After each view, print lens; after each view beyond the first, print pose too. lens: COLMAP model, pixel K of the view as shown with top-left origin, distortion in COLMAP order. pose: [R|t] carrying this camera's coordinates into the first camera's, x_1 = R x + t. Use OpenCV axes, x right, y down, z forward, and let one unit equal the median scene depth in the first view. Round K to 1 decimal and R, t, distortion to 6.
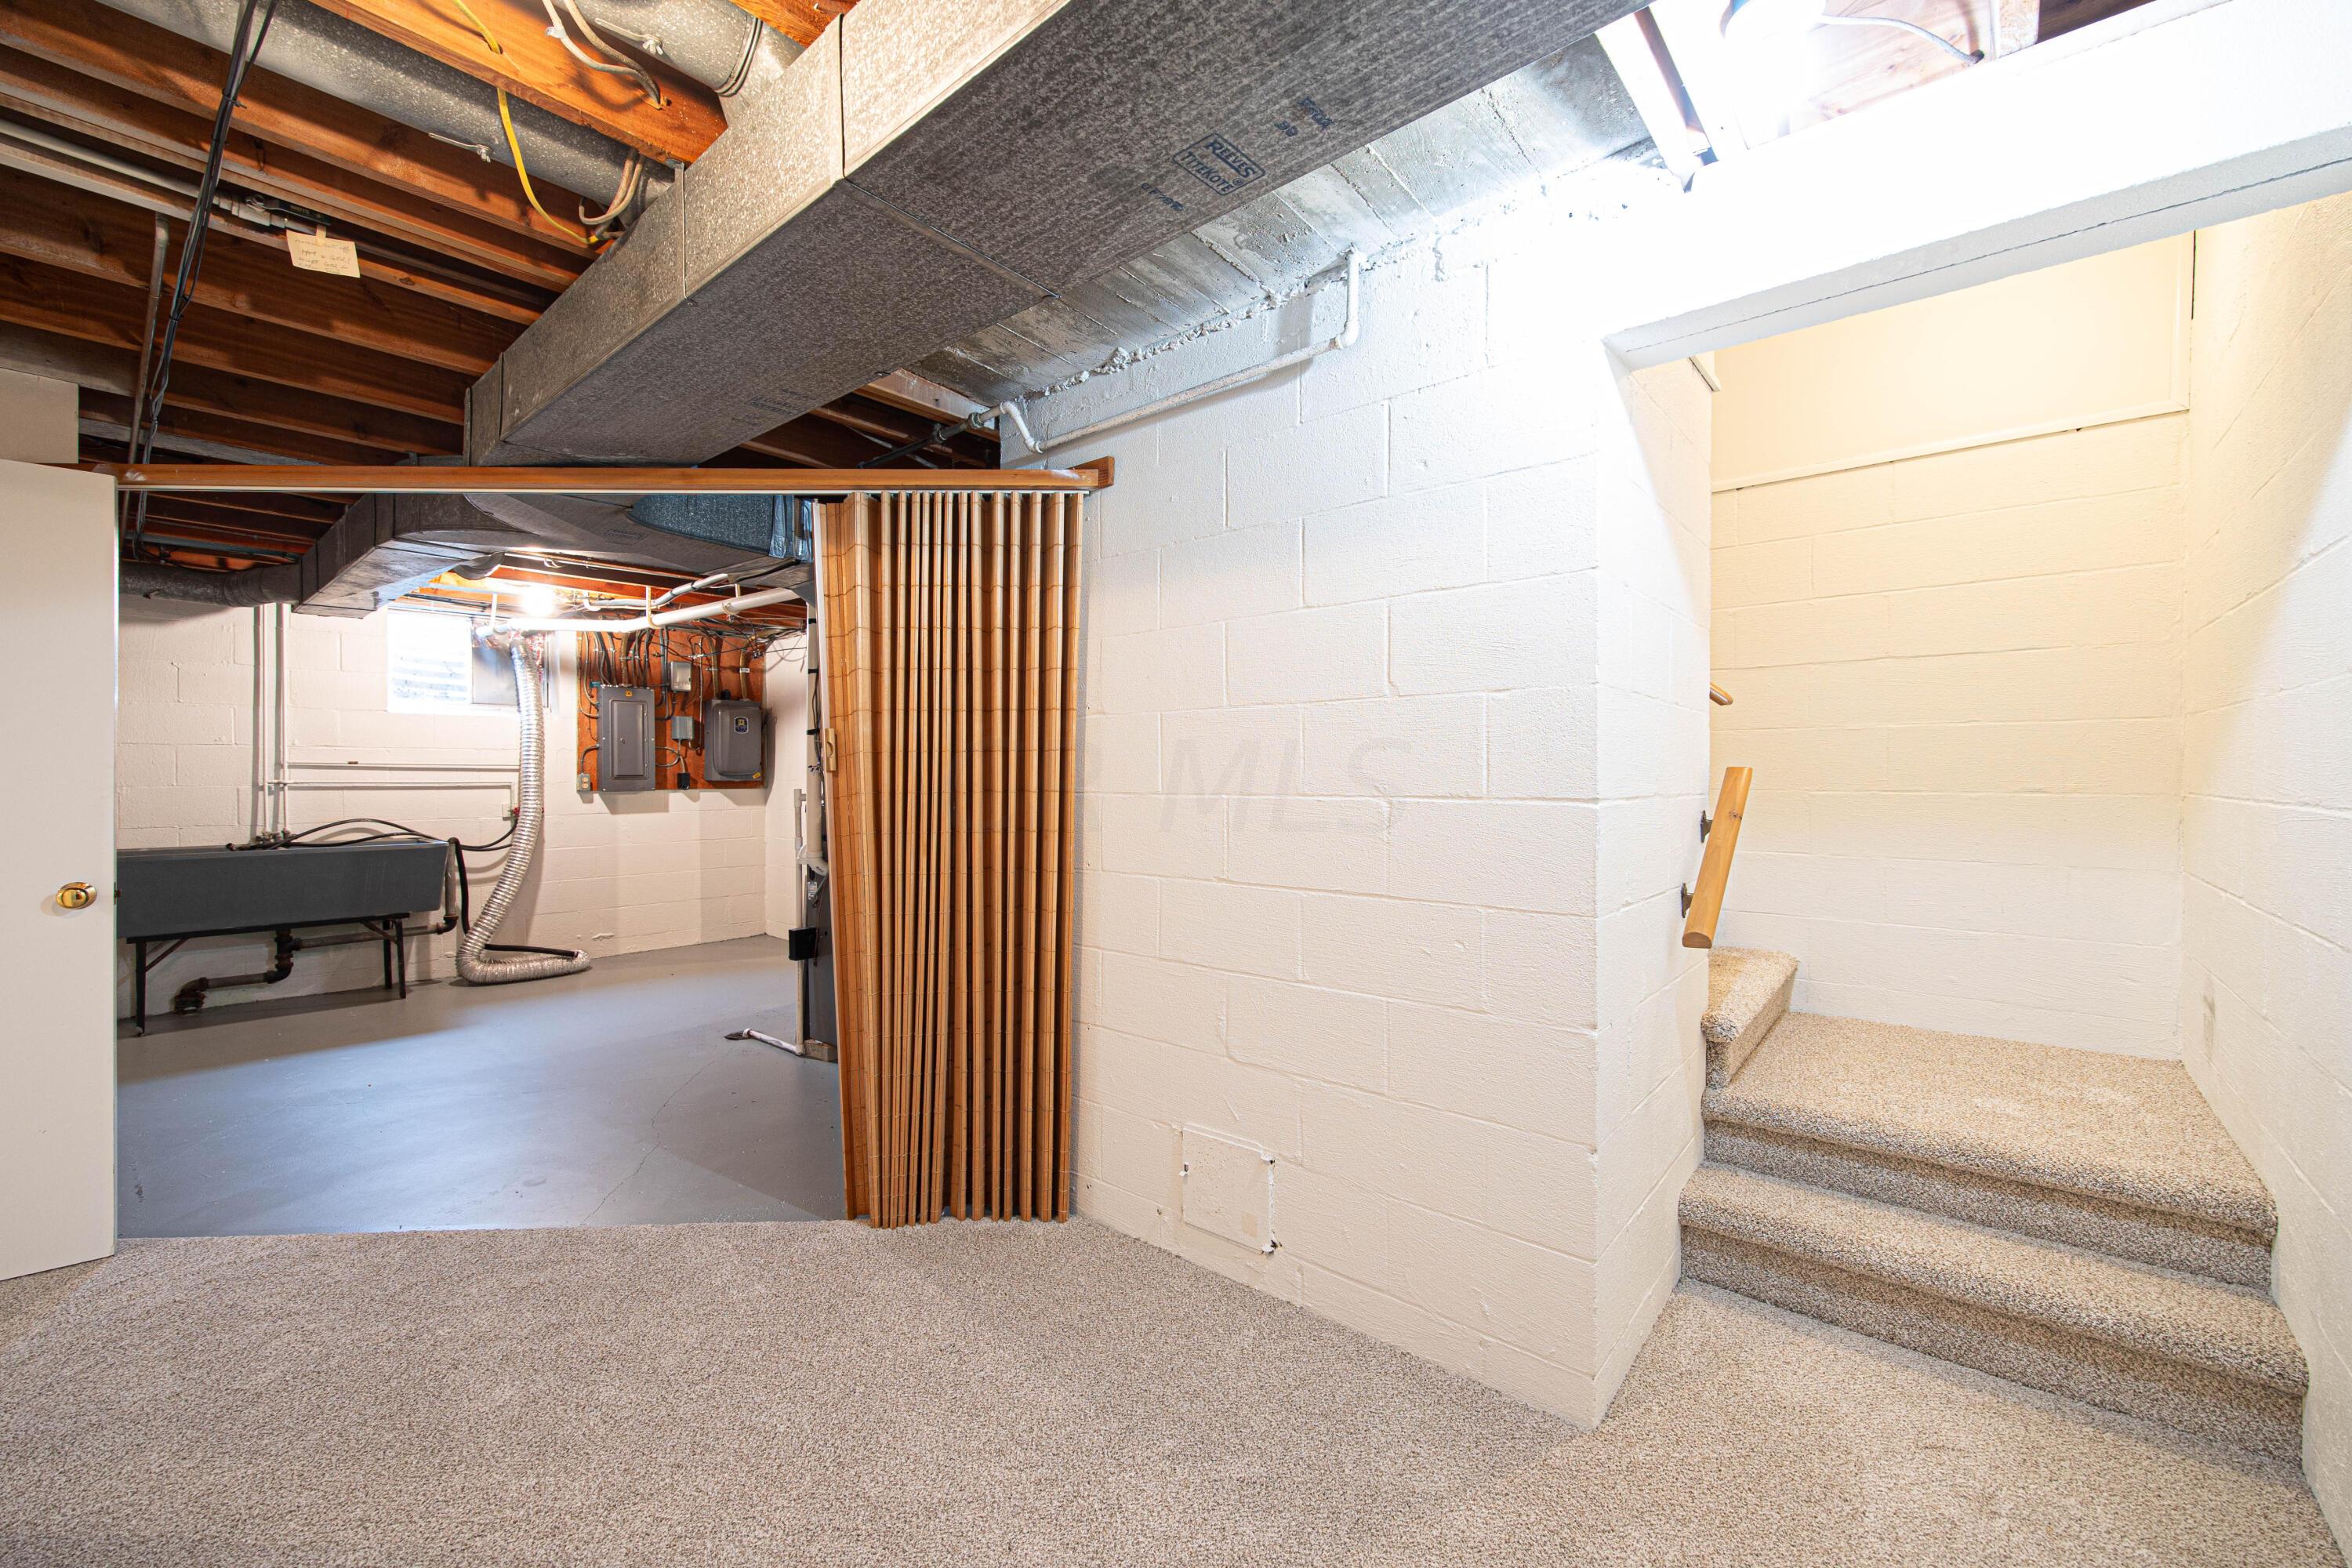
lens RADIAL K [[935.7, 0, 1168.7], [0, 935.7, 780.4], [0, 0, 1]] dist [-0.007816, 0.001716]
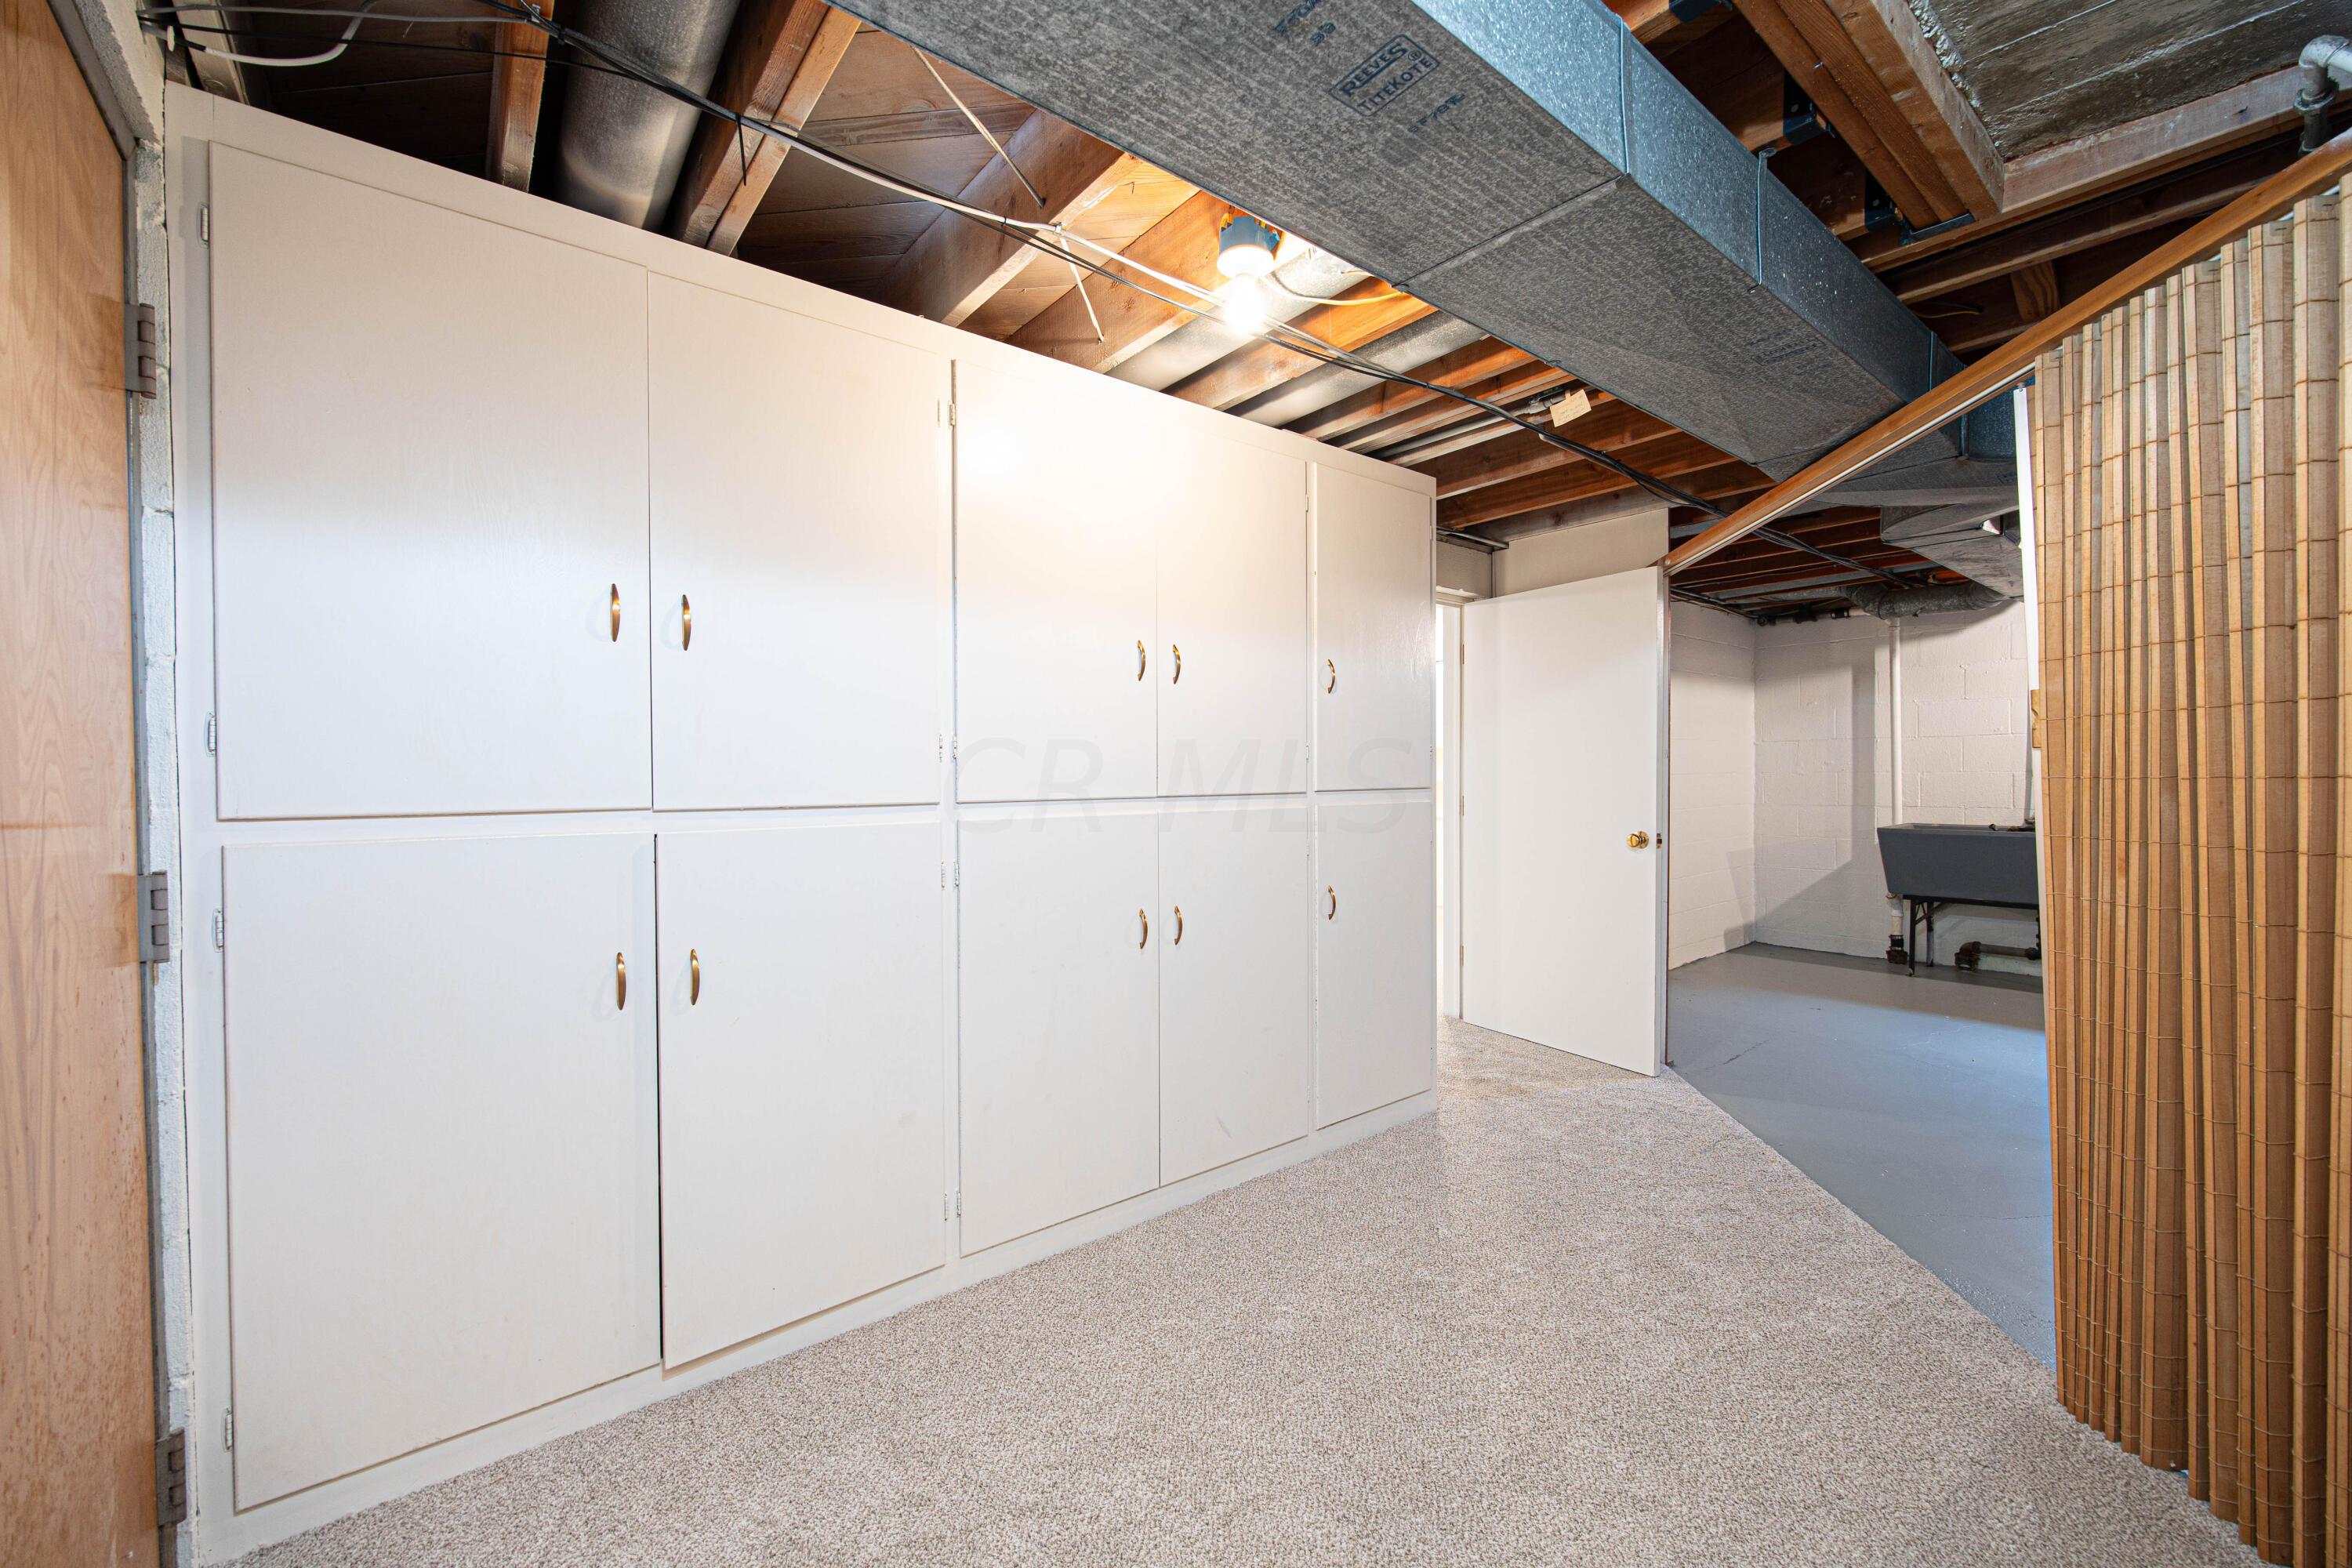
lens RADIAL K [[935.7, 0, 1169.6], [0, 935.7, 777.3], [0, 0, 1]] dist [-0.007816, 0.001716]
pose [[-0.191435, 0.004920, -0.981493, 0.281984], [0.003197, 0.999985, 0.004389, 0.004647], [0.981500, -0.002298, -0.191448, 0.276499]]
